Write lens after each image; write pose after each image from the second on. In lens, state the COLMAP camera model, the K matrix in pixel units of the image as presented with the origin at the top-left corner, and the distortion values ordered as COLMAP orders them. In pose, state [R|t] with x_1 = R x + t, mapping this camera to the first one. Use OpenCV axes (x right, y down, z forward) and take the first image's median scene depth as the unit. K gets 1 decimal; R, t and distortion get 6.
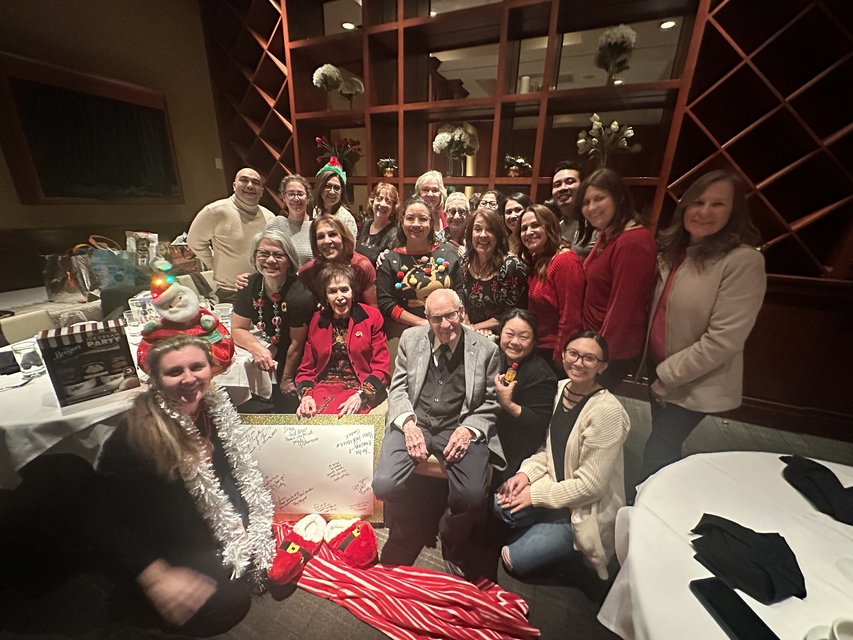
lens RADIAL K [[340.1, 0, 424.3], [0, 340.1, 318.2], [0, 0, 1]] dist [-0.001412, -0.000151]
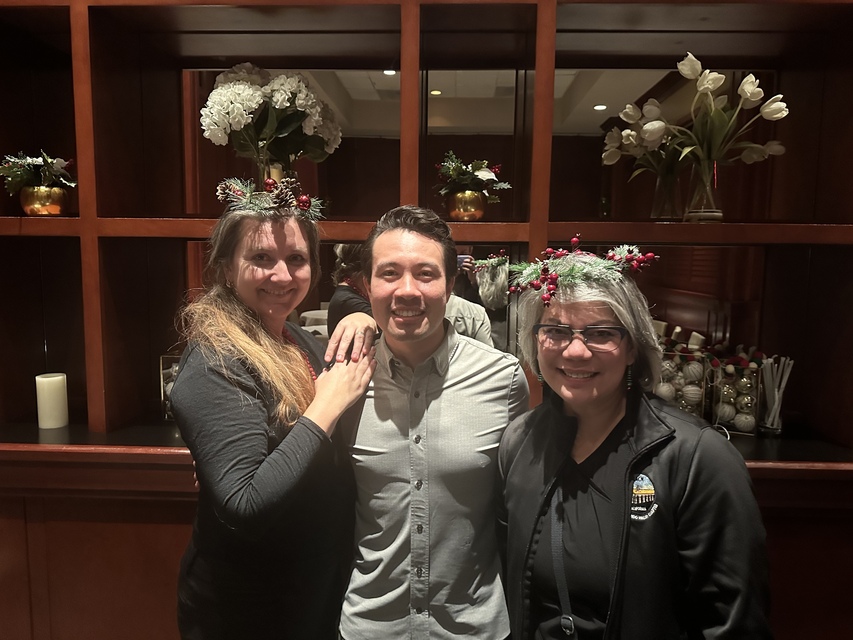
lens RADIAL K [[605.7, 0, 428.9], [0, 605.7, 320.0], [0, 0, 1]] dist [-0.004380, -0.002242]
pose [[0.923779, -0.048868, 0.379794, -0.000841], [0.134935, 0.969747, -0.203428, -0.202306], [-0.358364, 0.239170, 0.902426, 0.495279]]
